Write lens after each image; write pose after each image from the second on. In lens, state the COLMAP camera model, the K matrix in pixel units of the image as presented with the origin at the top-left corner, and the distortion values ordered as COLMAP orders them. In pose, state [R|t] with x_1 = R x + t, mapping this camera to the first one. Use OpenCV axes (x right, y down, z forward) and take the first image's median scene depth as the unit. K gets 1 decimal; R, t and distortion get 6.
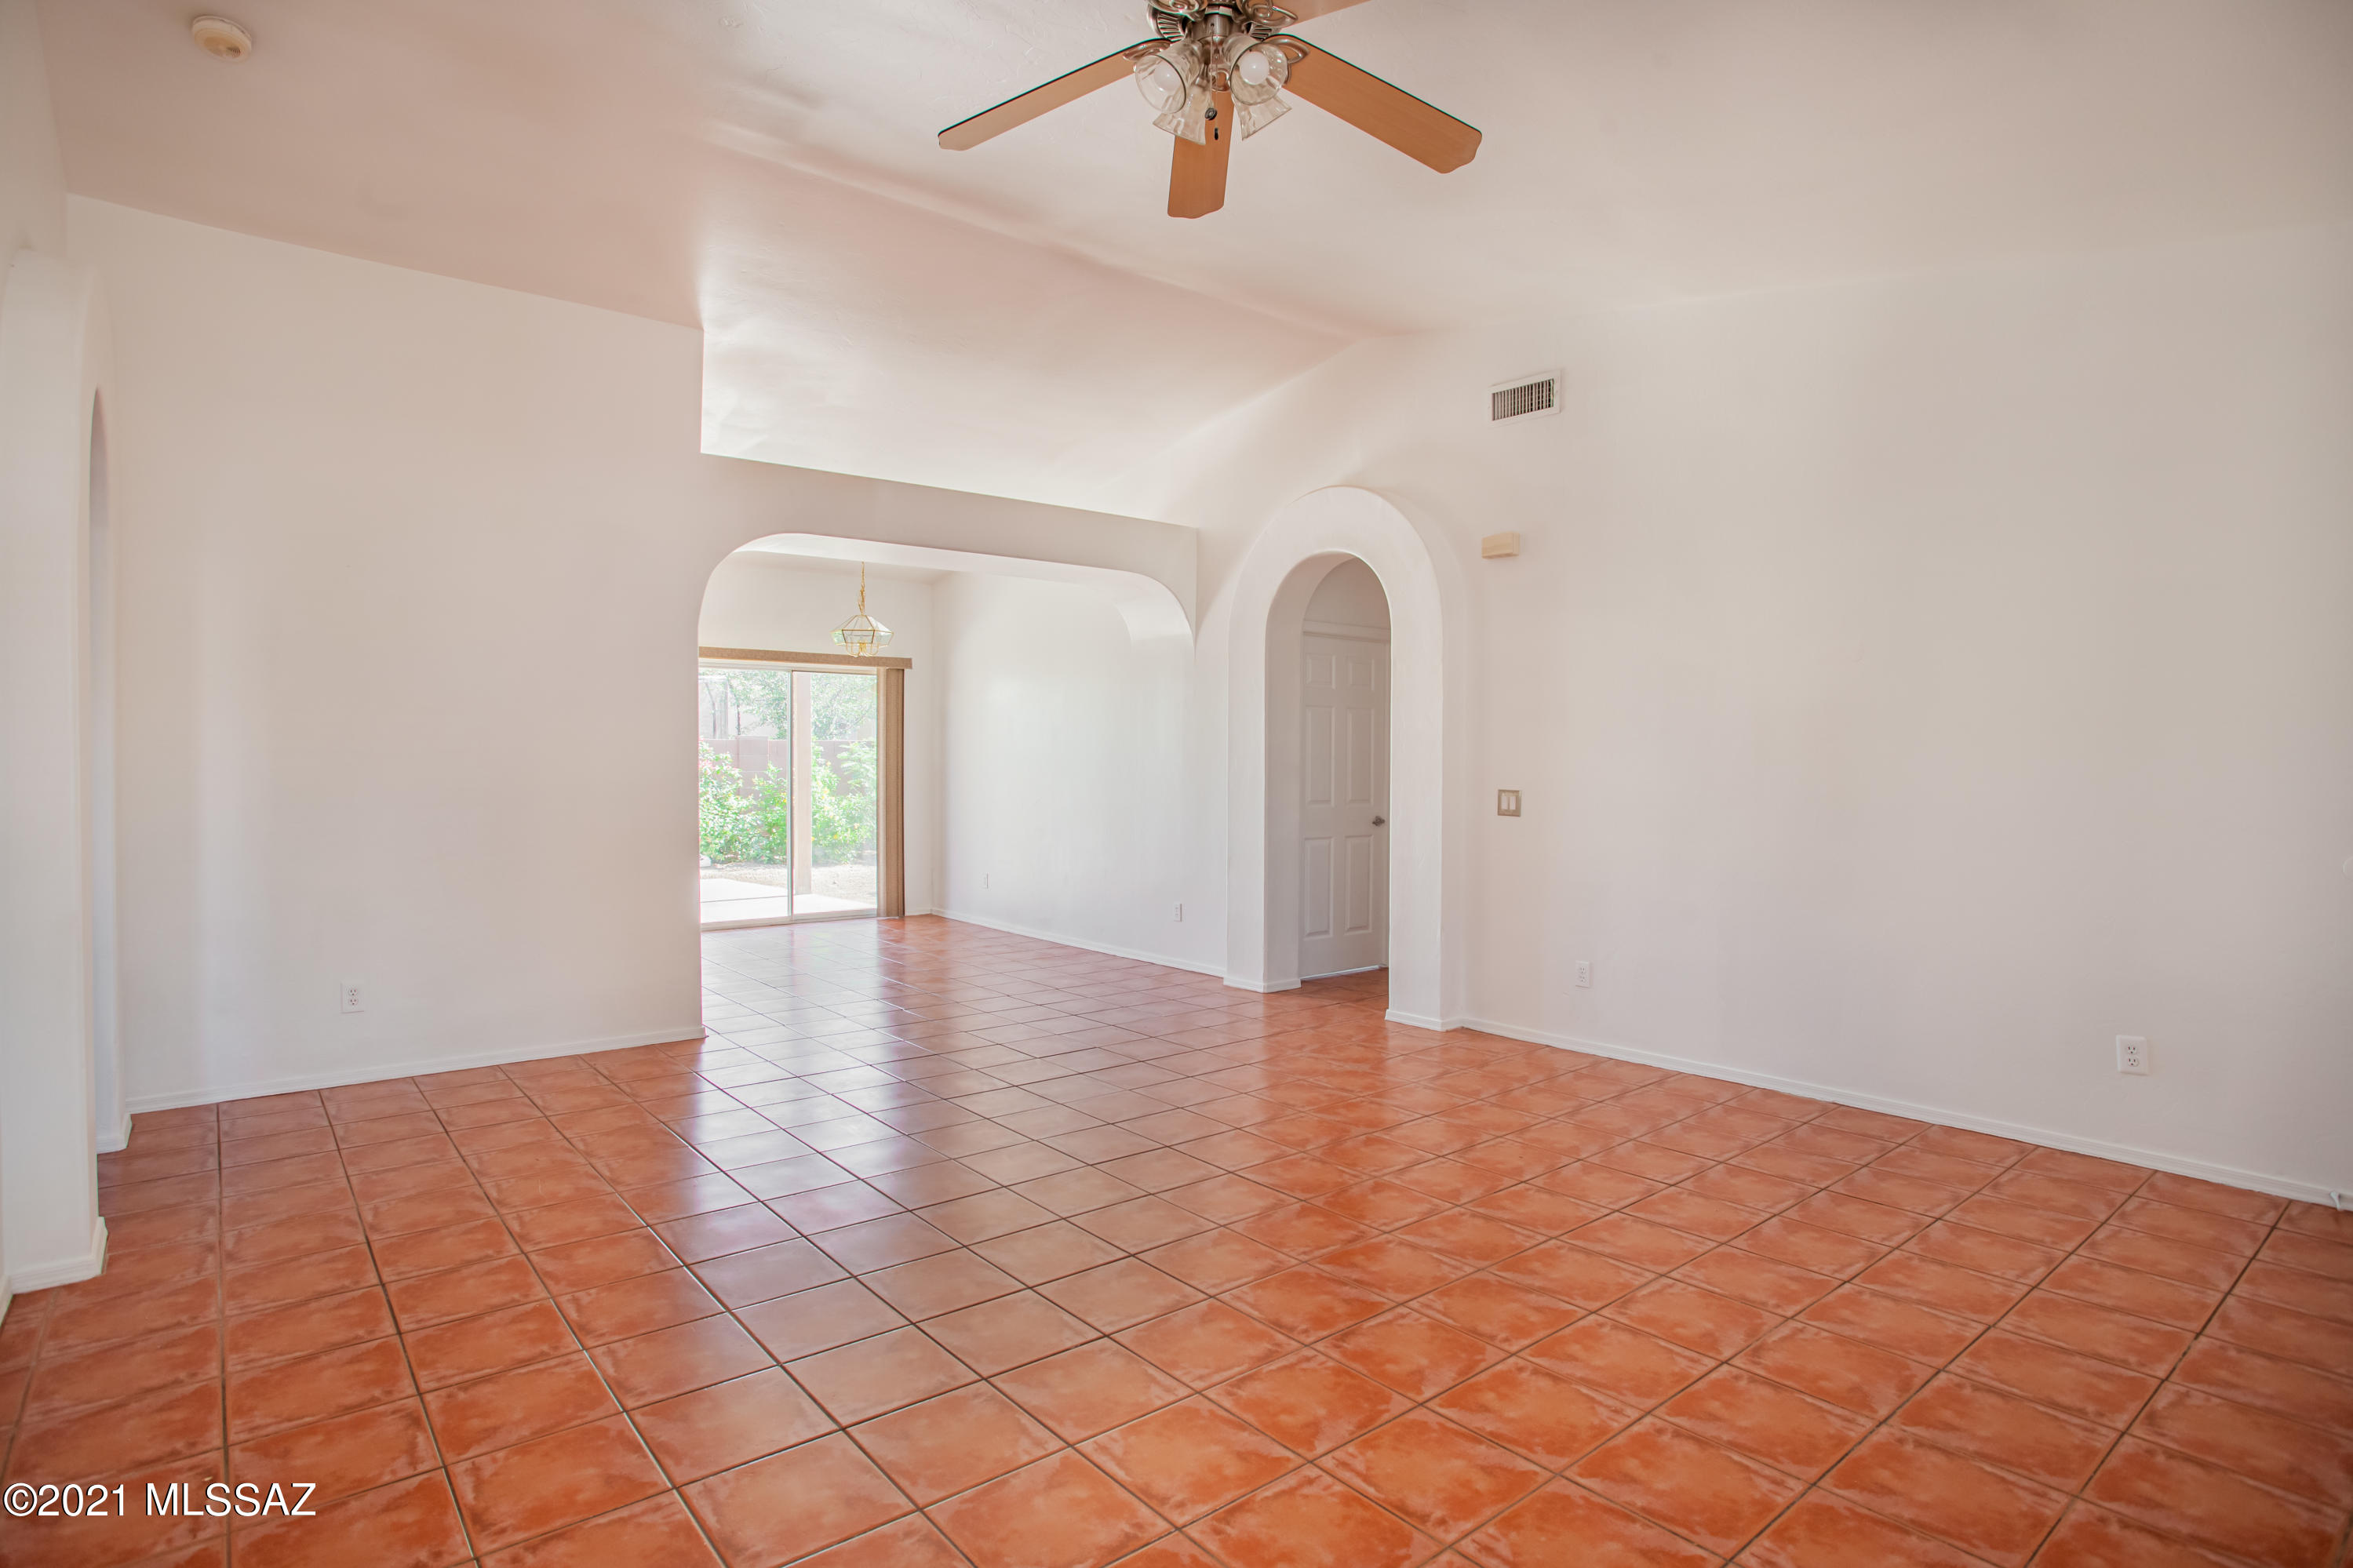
lens RADIAL K [[1191.3, 0, 1175.0], [0, 1191.3, 776.8], [0, 0, 1]] dist [-0.065248, 0.026497]
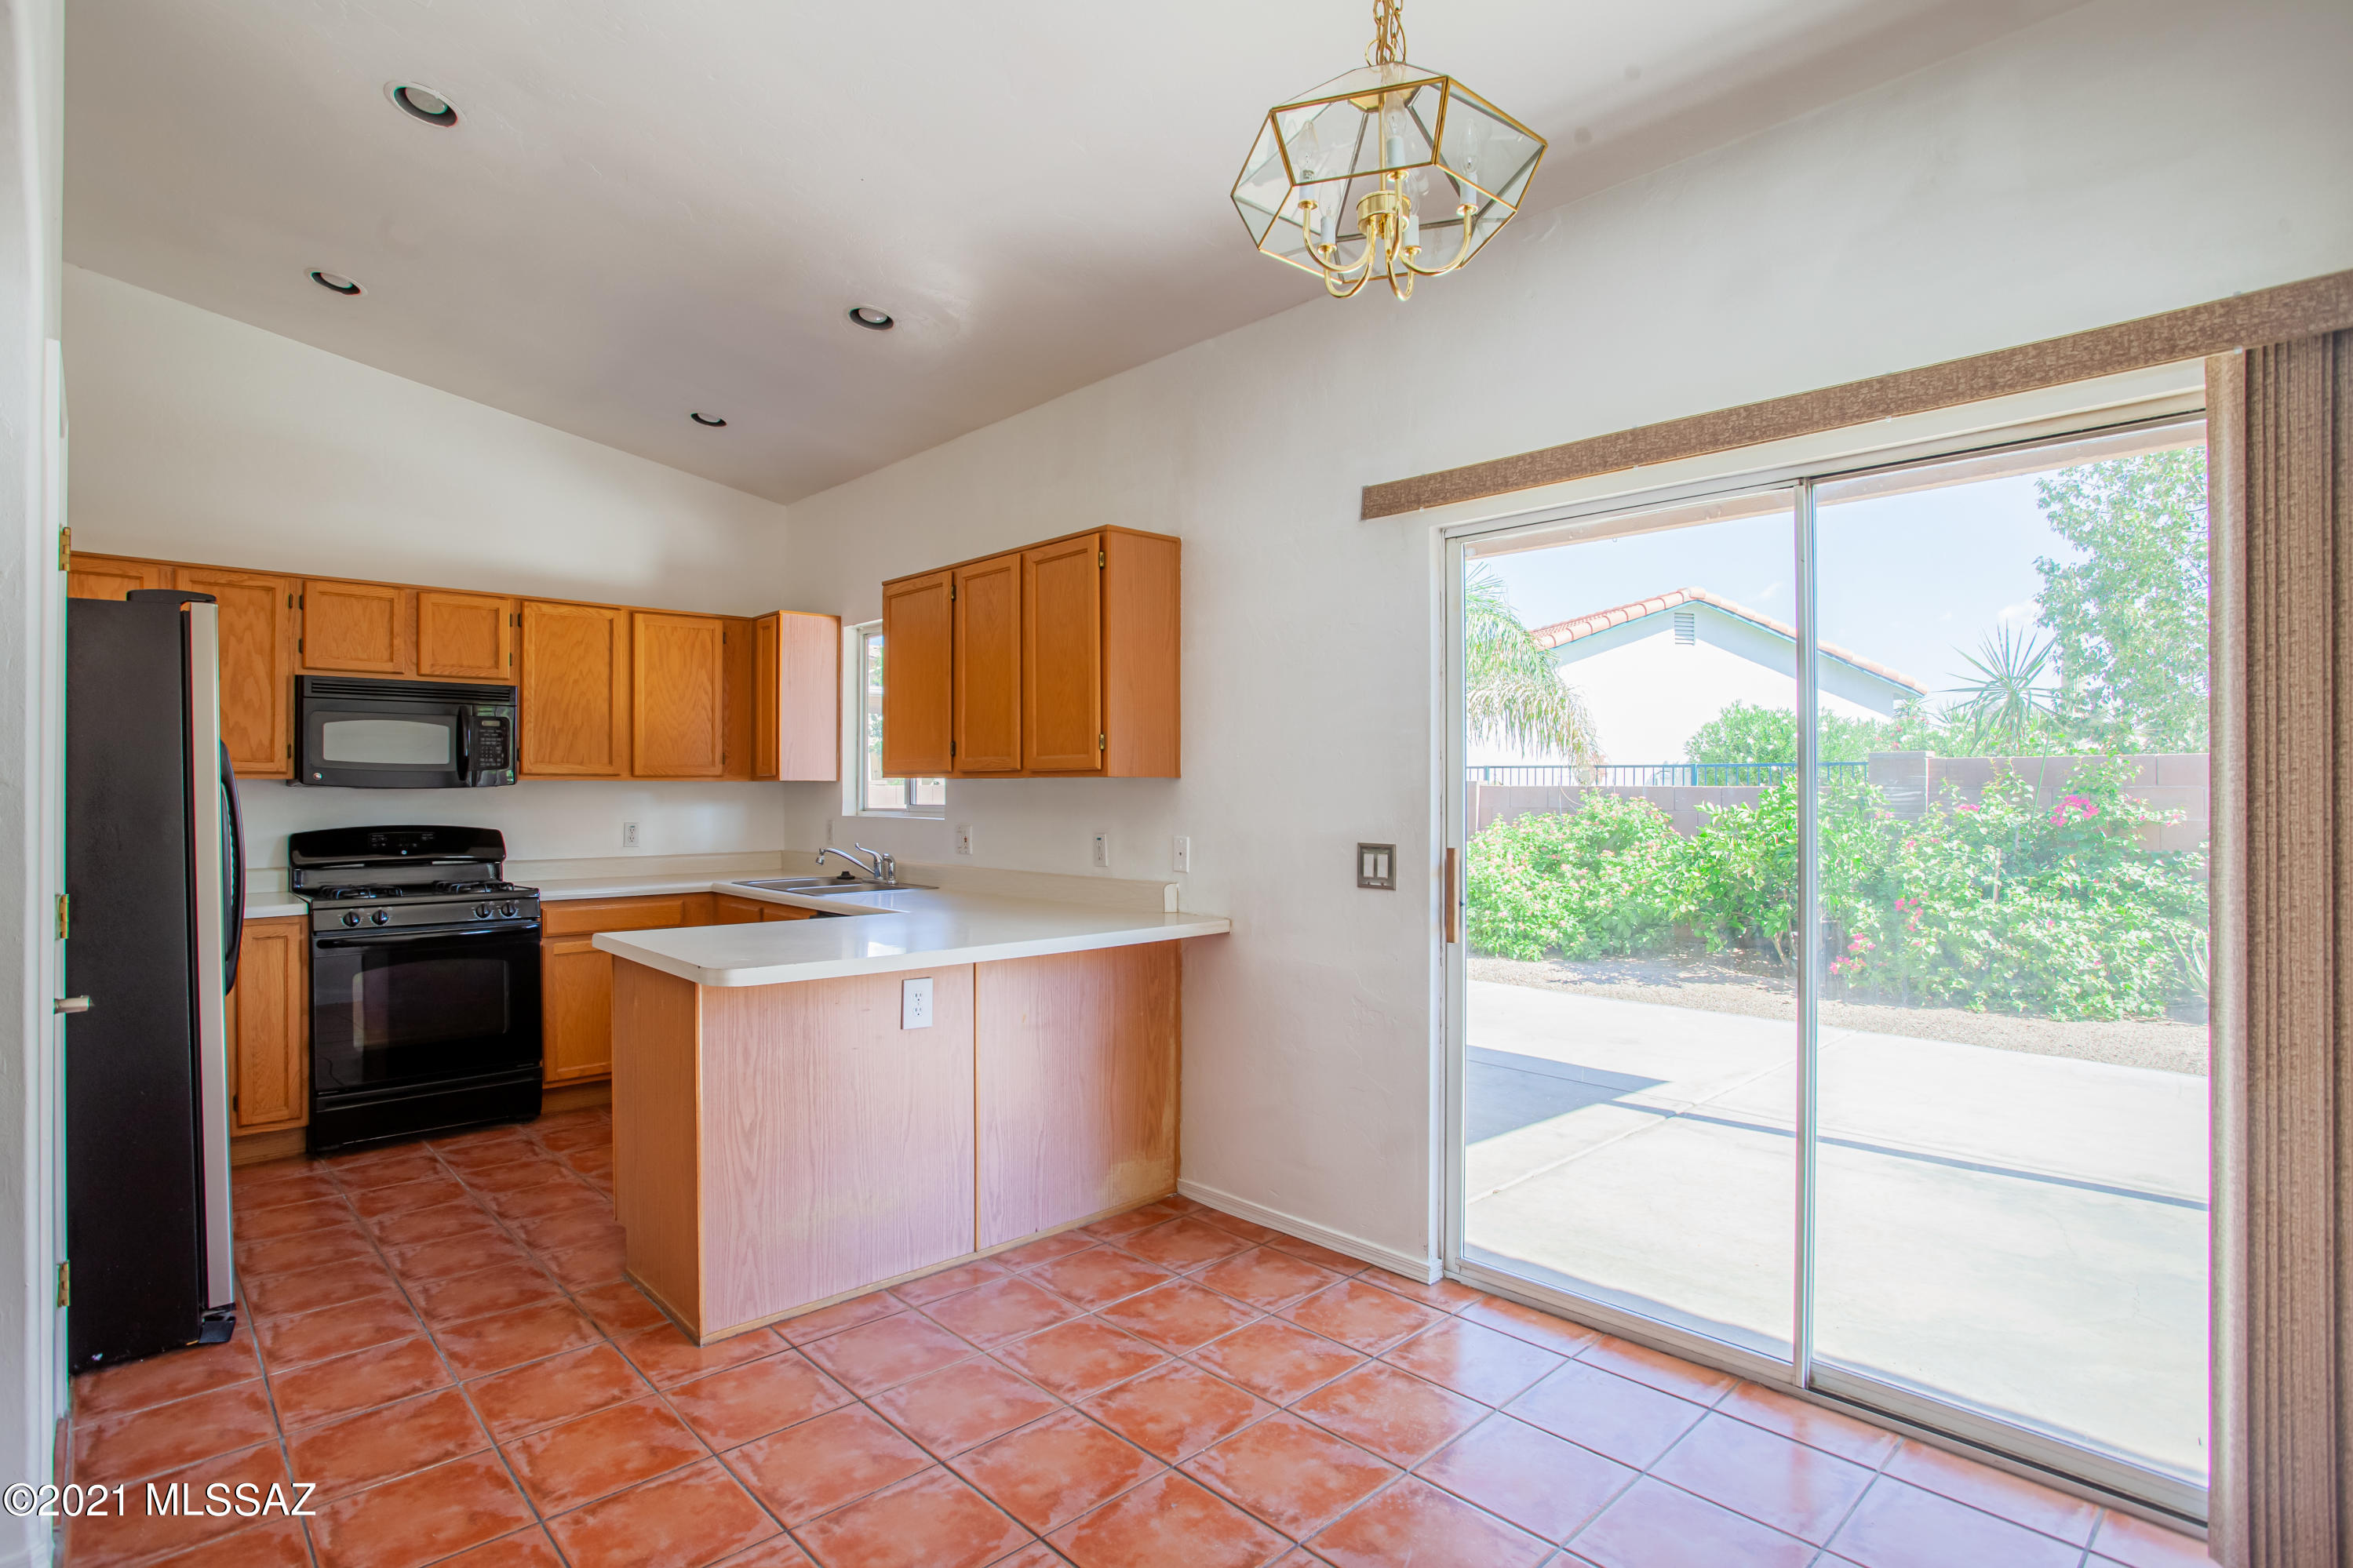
lens RADIAL K [[1191.3, 0, 1140.1], [0, 1191.3, 768.9], [0, 0, 1]] dist [-0.065248, 0.026497]
pose [[0.048121, -0.020624, -0.998629, -0.091847], [-0.015239, 0.999655, -0.021380, -0.021808], [0.998725, 0.016247, 0.047790, 1.296079]]
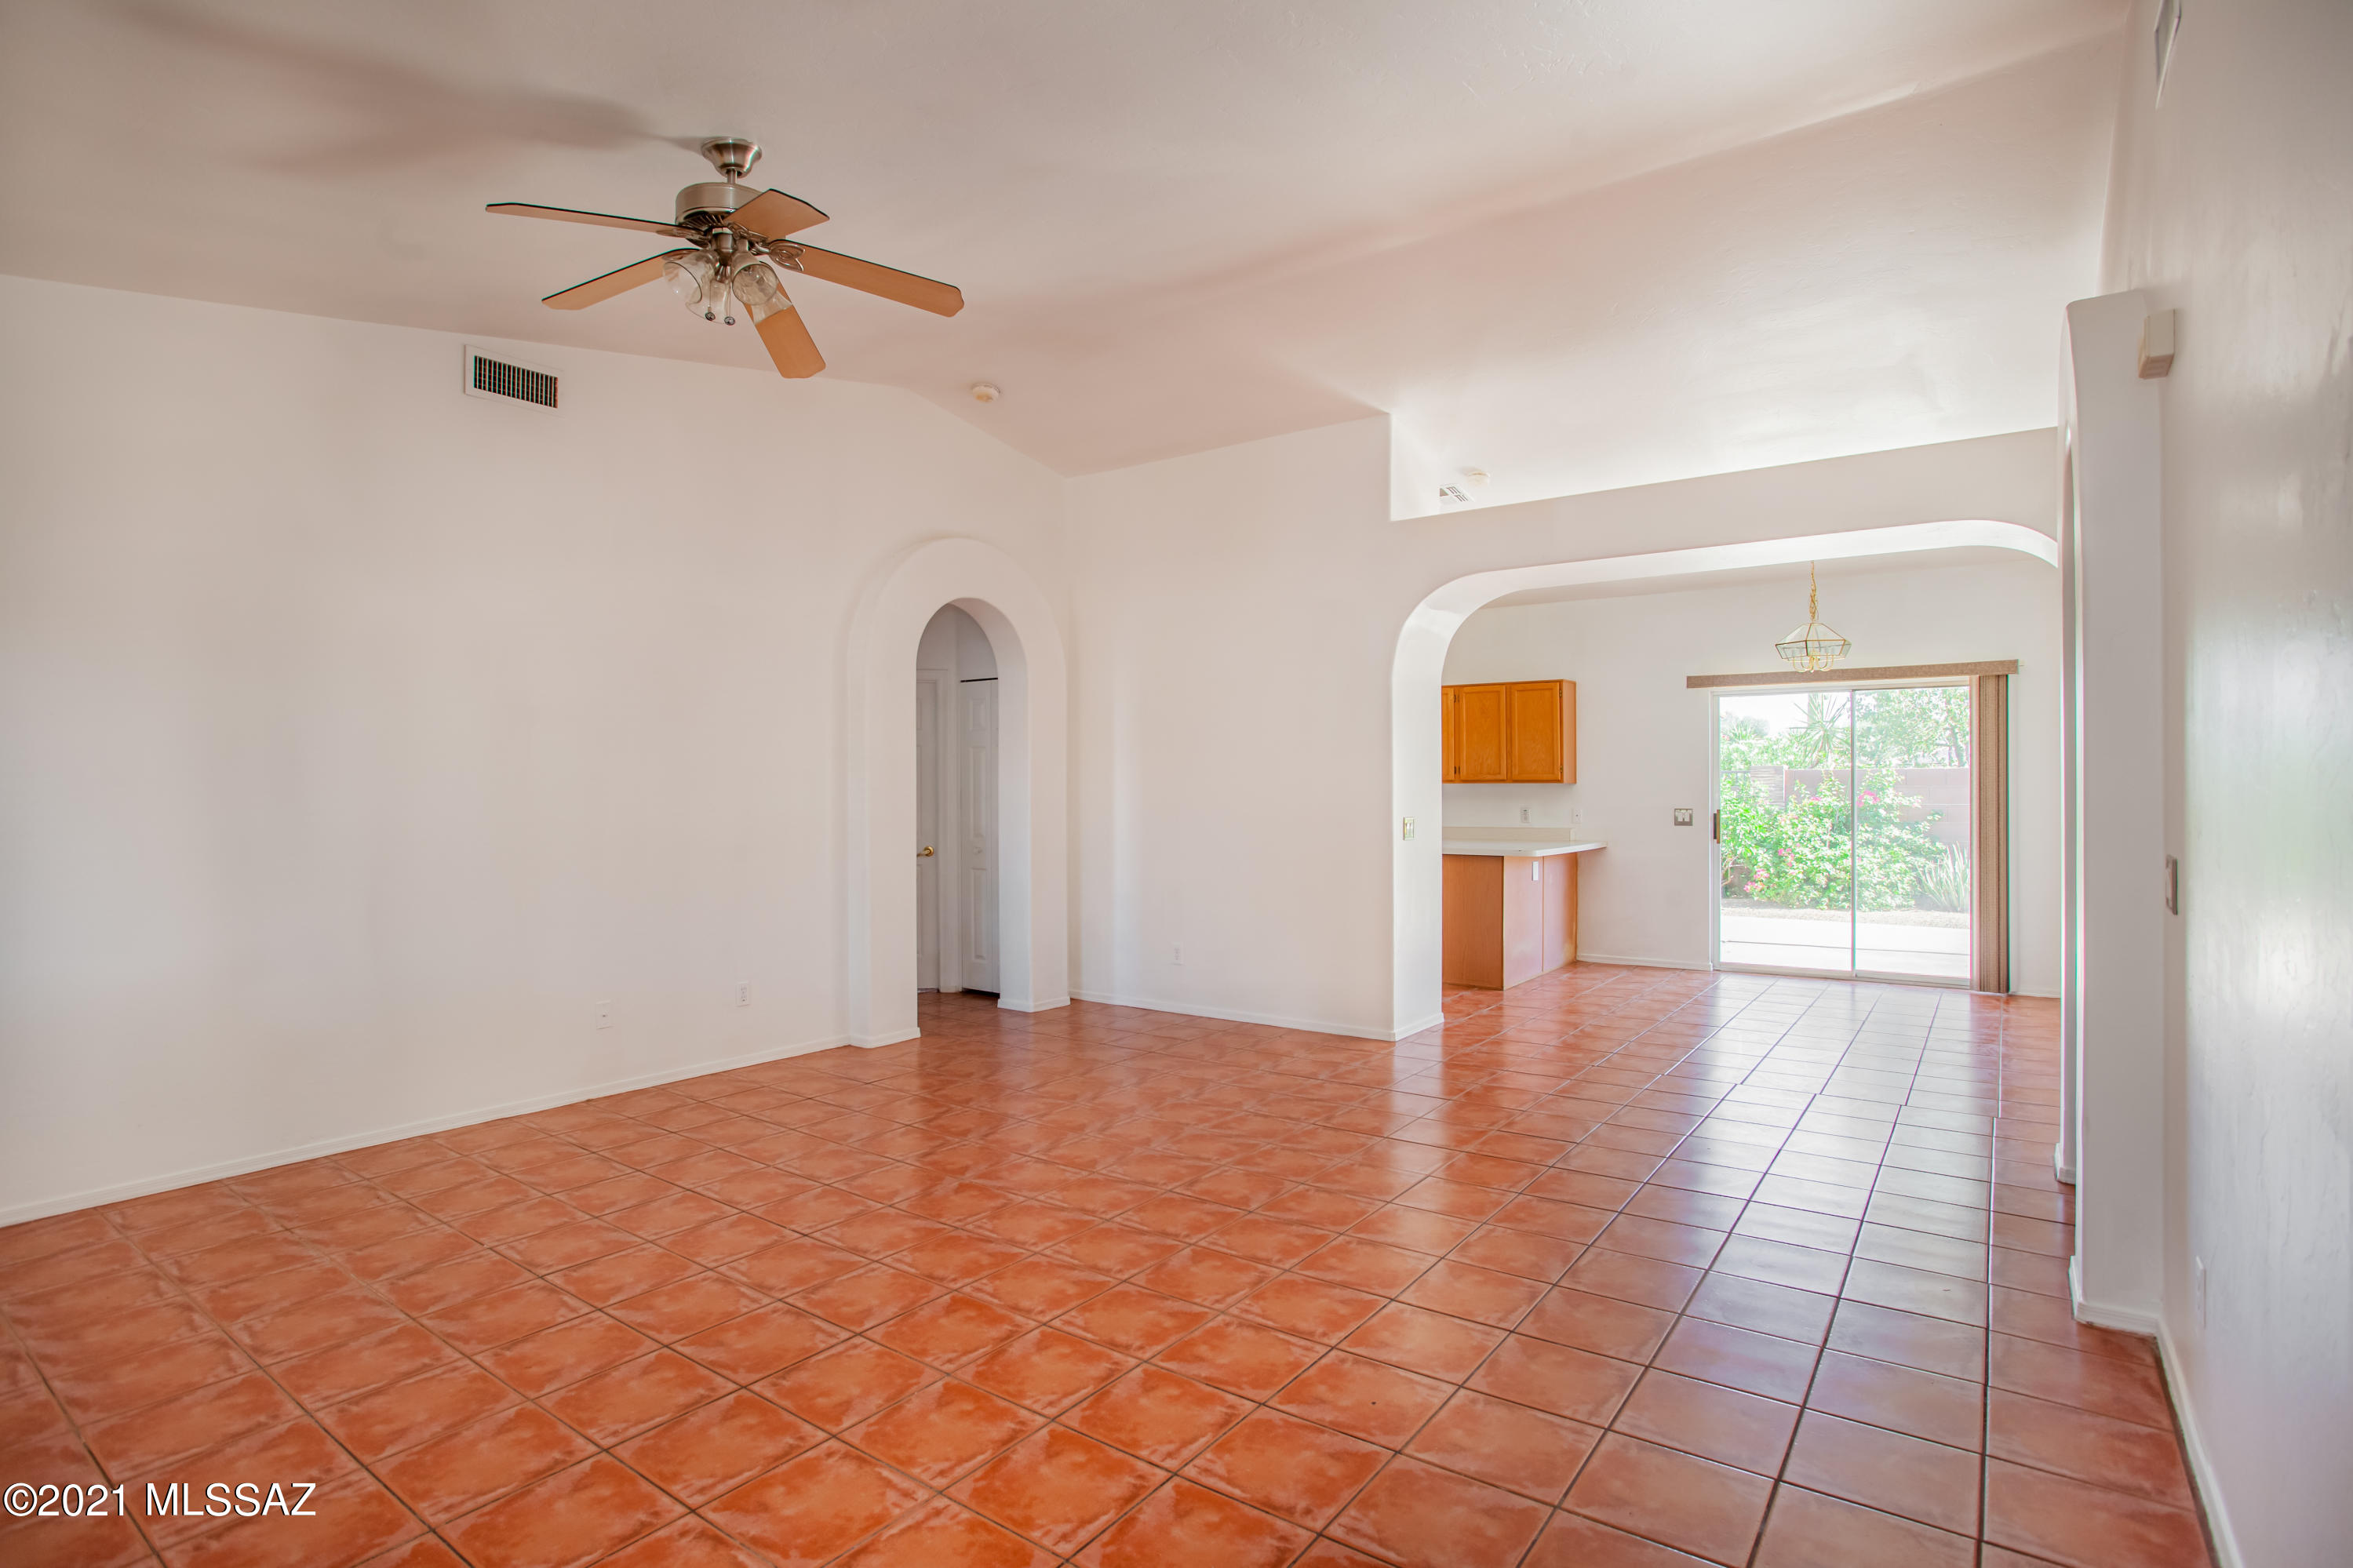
lens RADIAL K [[1191.3, 0, 1194.2], [0, 1191.3, 782.7], [0, 0, 1]] dist [-0.065248, 0.026497]
pose [[0.260057, -0.007741, -0.965562, 0.593122], [-0.012558, 0.999856, -0.011398, -0.008526], [0.965512, 0.015089, 0.259922, 0.481762]]
